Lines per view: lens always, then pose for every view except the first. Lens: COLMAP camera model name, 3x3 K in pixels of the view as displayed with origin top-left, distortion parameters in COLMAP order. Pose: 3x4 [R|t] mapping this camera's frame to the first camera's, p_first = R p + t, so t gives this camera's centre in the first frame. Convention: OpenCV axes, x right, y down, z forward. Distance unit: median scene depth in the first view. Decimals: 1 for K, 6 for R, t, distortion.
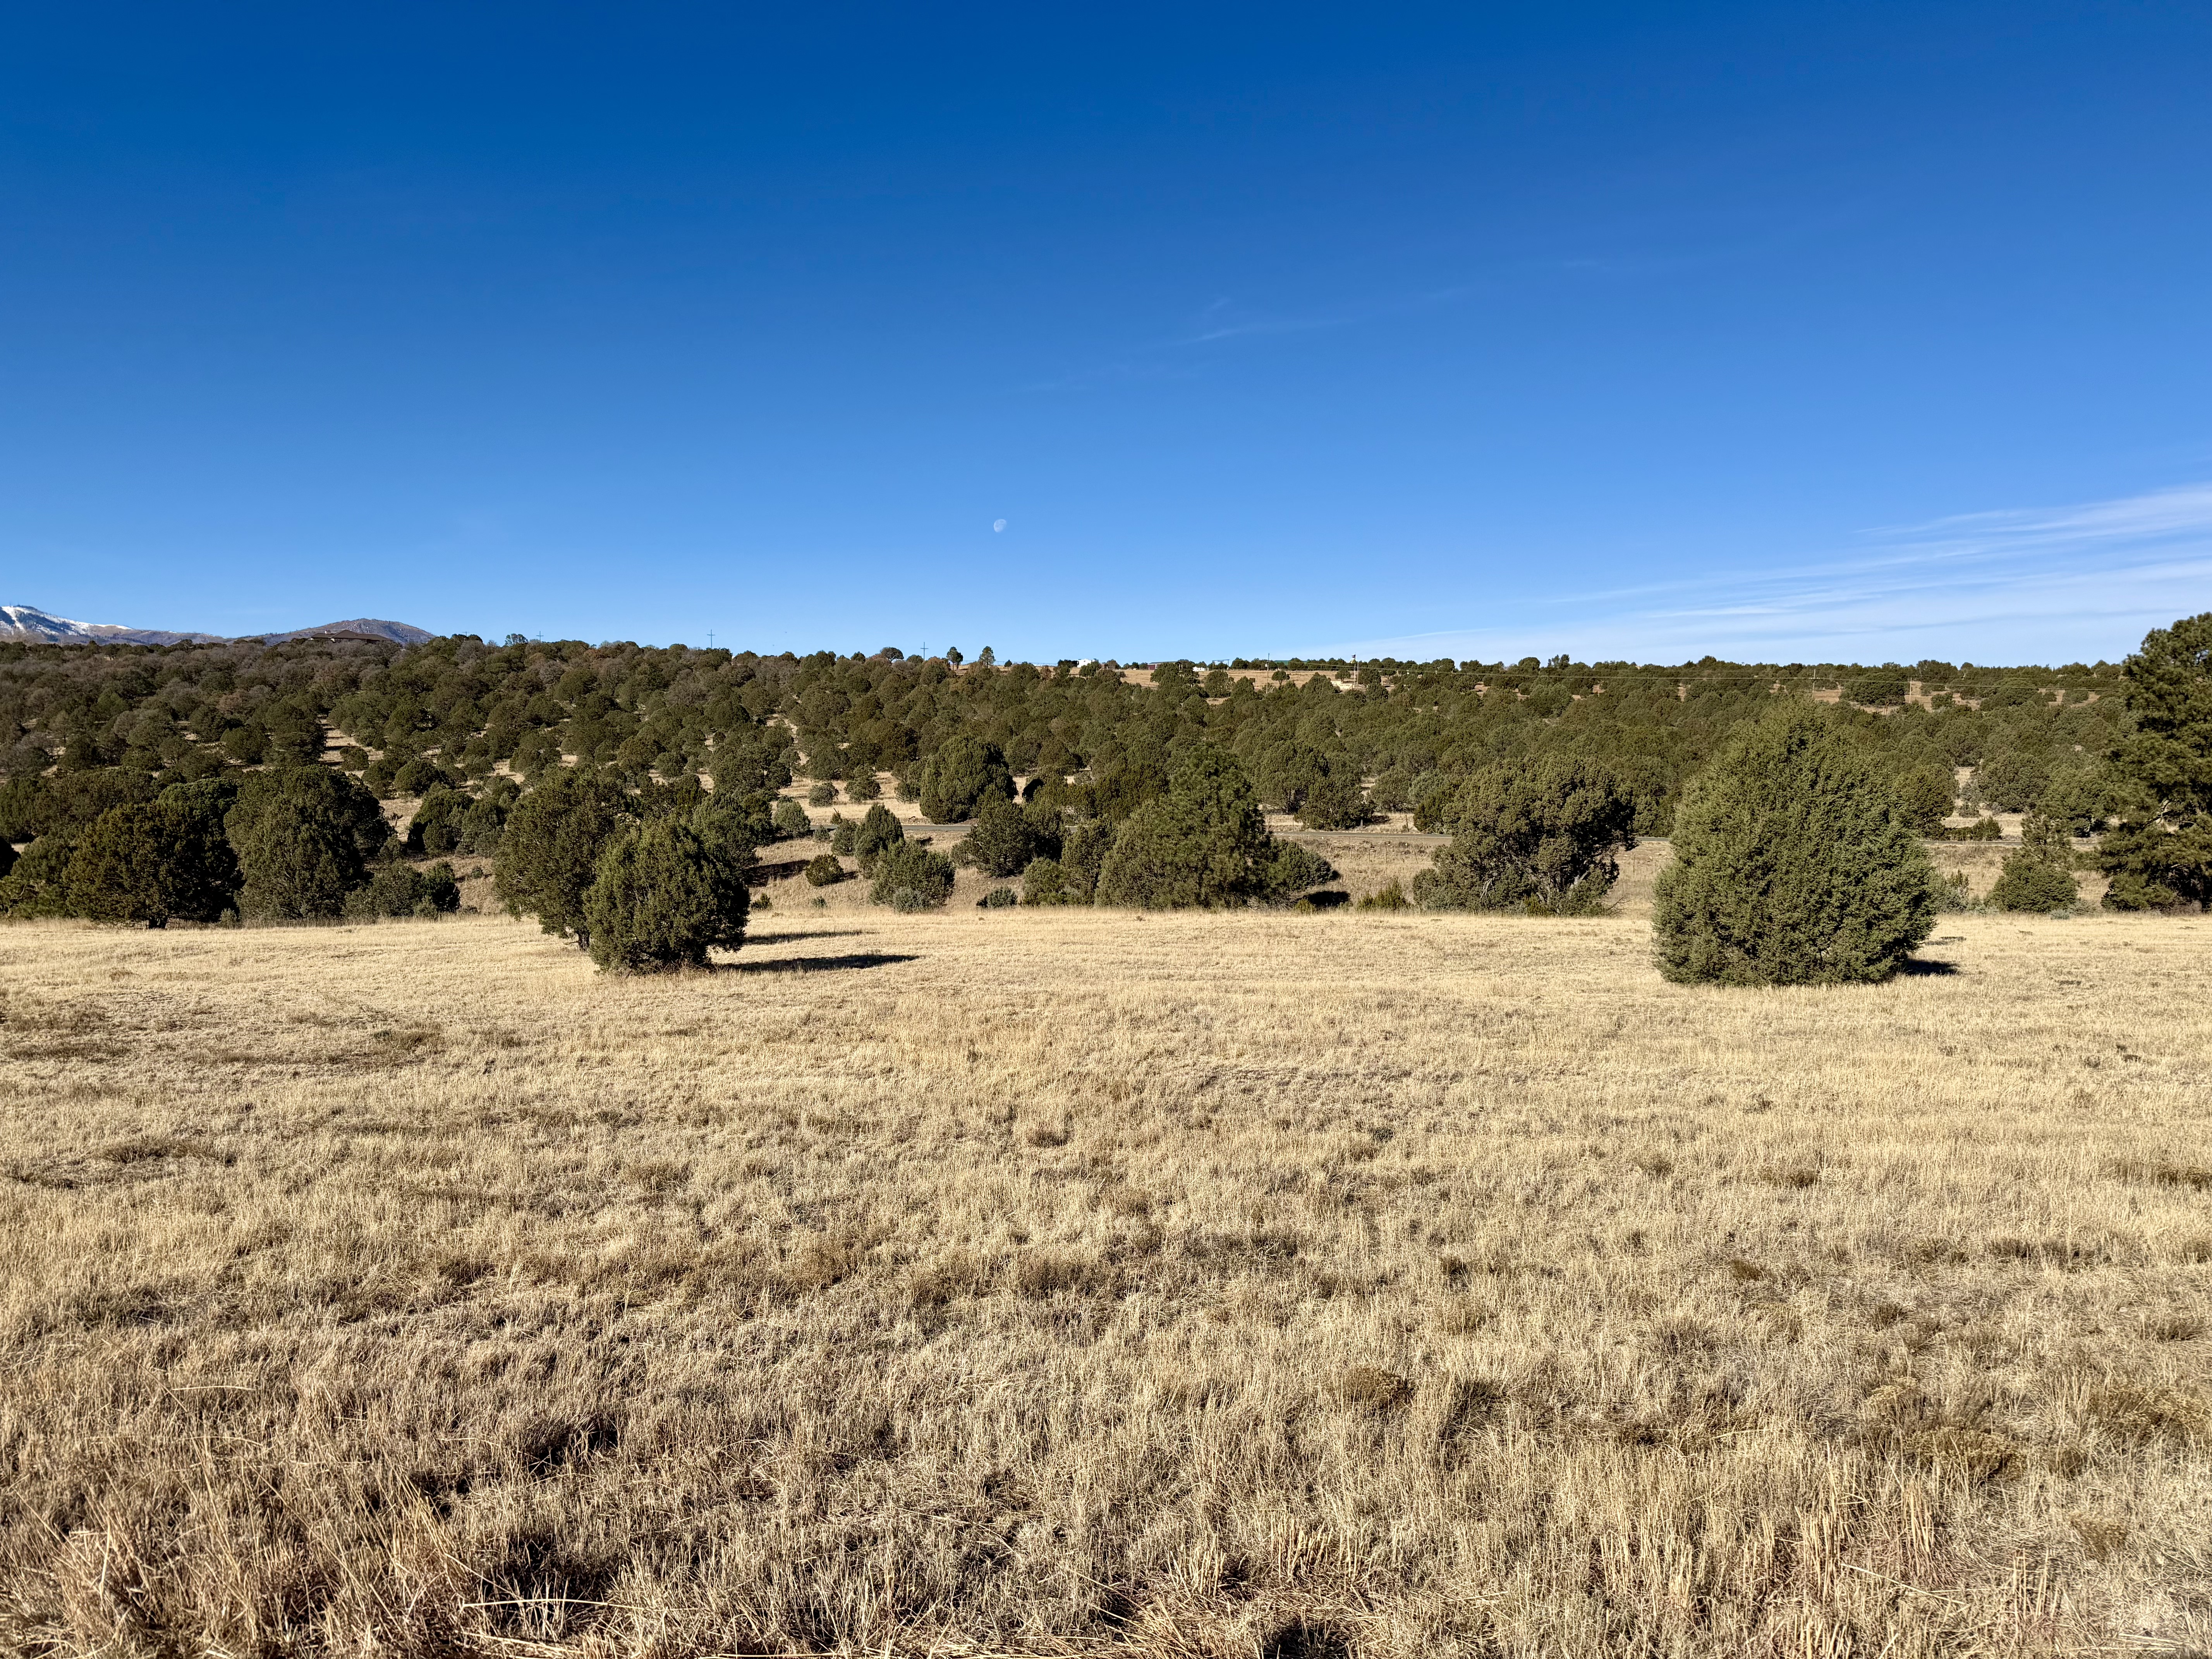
lens RADIAL K [[1551.6, 0, 1106.4], [0, 1551.6, 837.3], [0, 0, 1]] dist [0.074148, -0.105381]
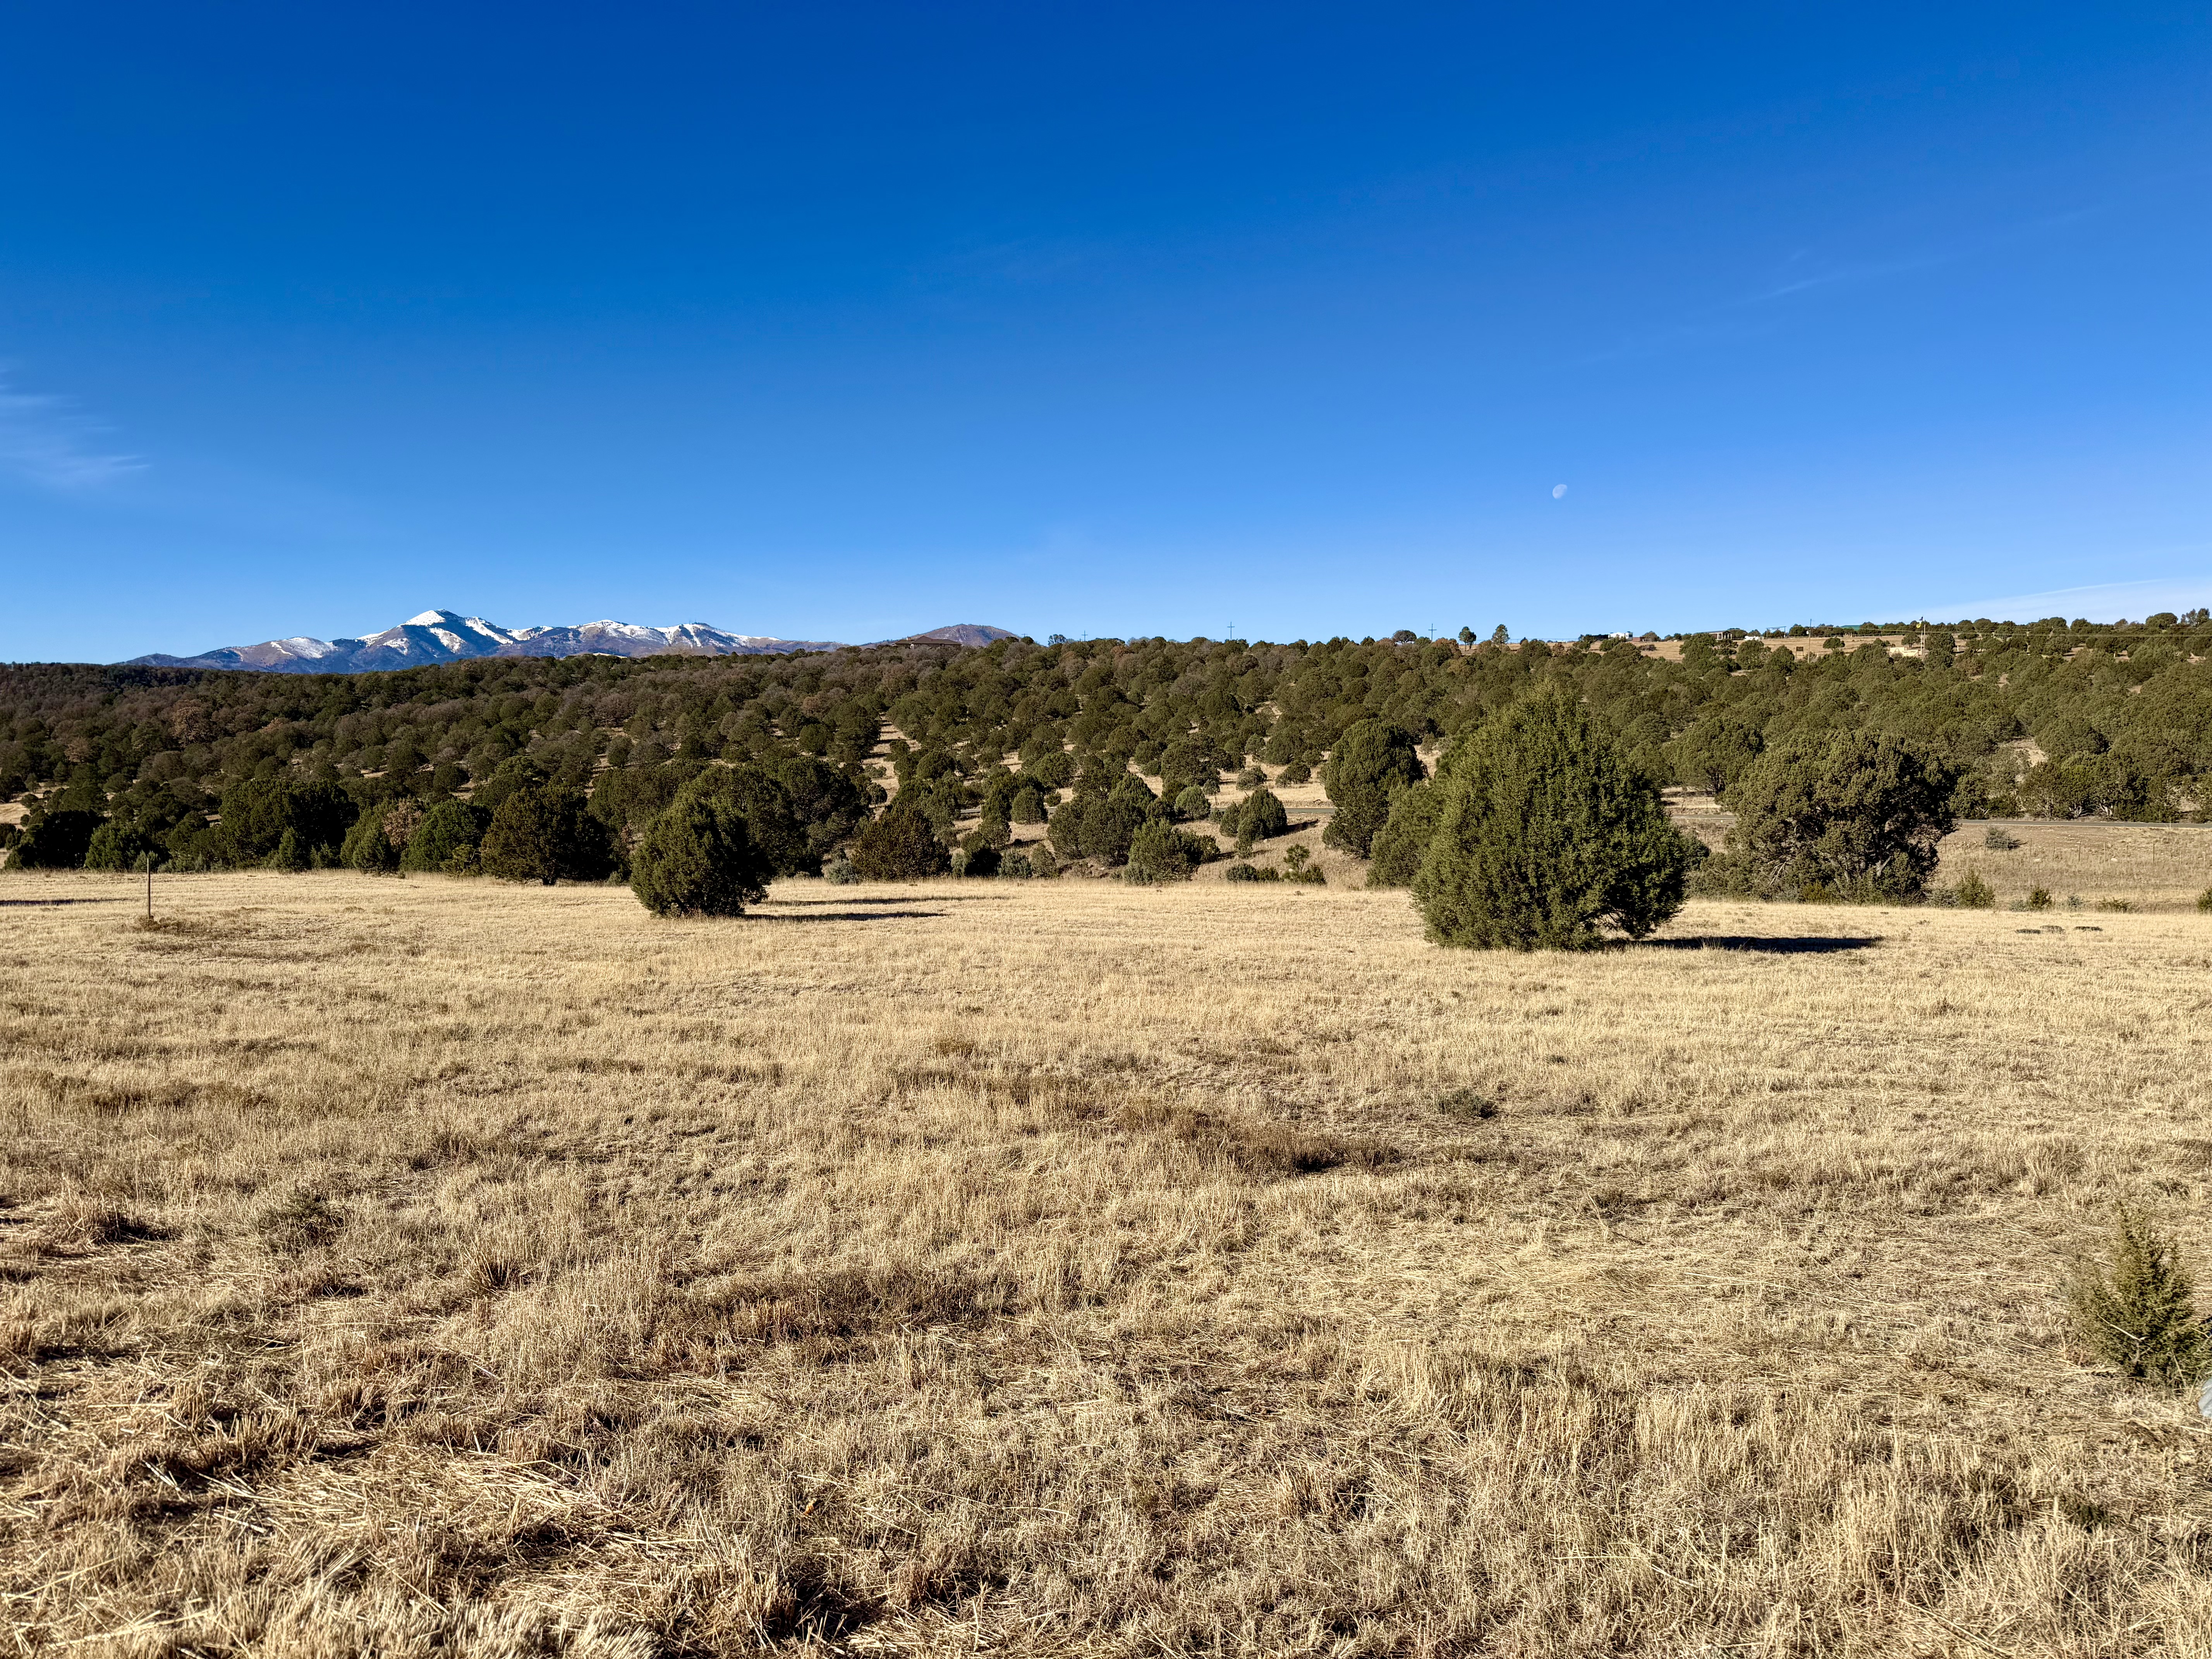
lens RADIAL K [[1551.6, 0, 1123.3], [0, 1551.6, 886.4], [0, 0, 1]] dist [0.074148, -0.105381]
pose [[0.941263, 0.017257, -0.337234, 0.128300], [-0.003245, 0.999109, 0.042068, 0.001362], [0.337660, -0.038503, 0.940480, -0.024650]]
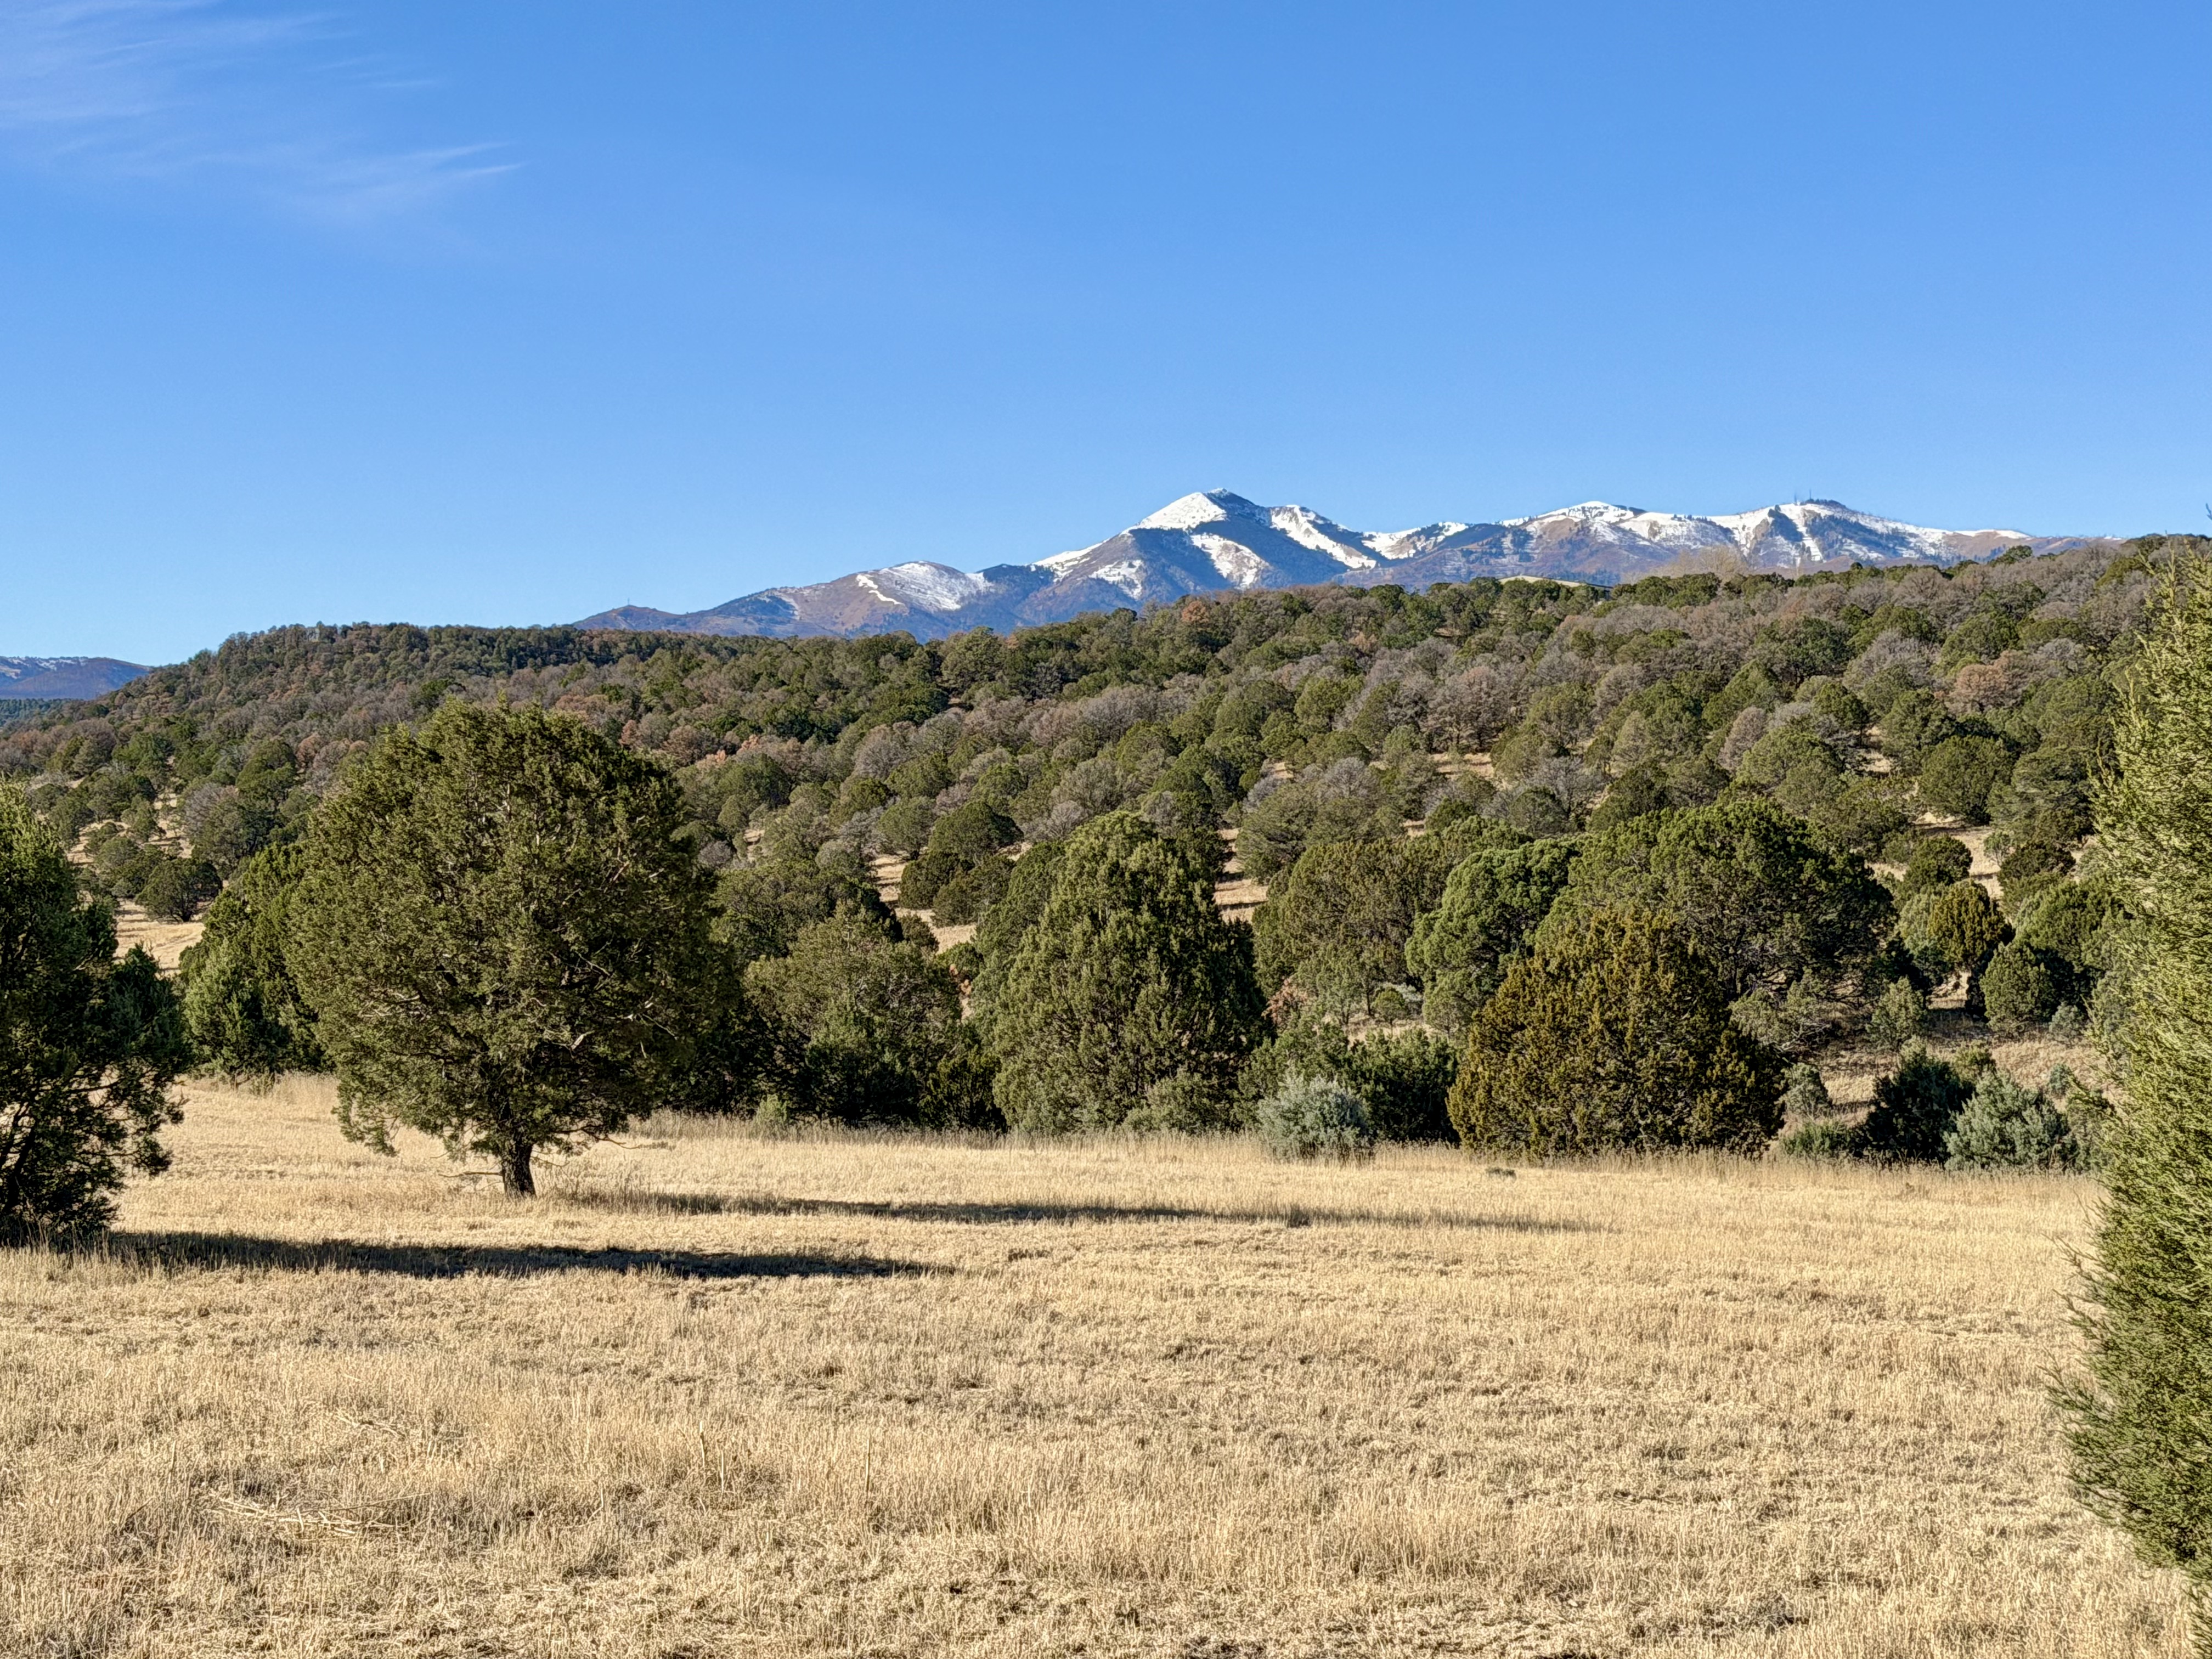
lens RADIAL K [[4075.2, 0, 1089.3], [0, 4075.2, 831.7], [0, 0, 1]] dist [0.174115, 0.000000]
pose [[0.704699, -0.006725, -0.709474, 0.143344], [-0.028119, 0.998905, -0.037397, 0.006493], [0.708949, 0.046303, 0.703738, 0.146613]]
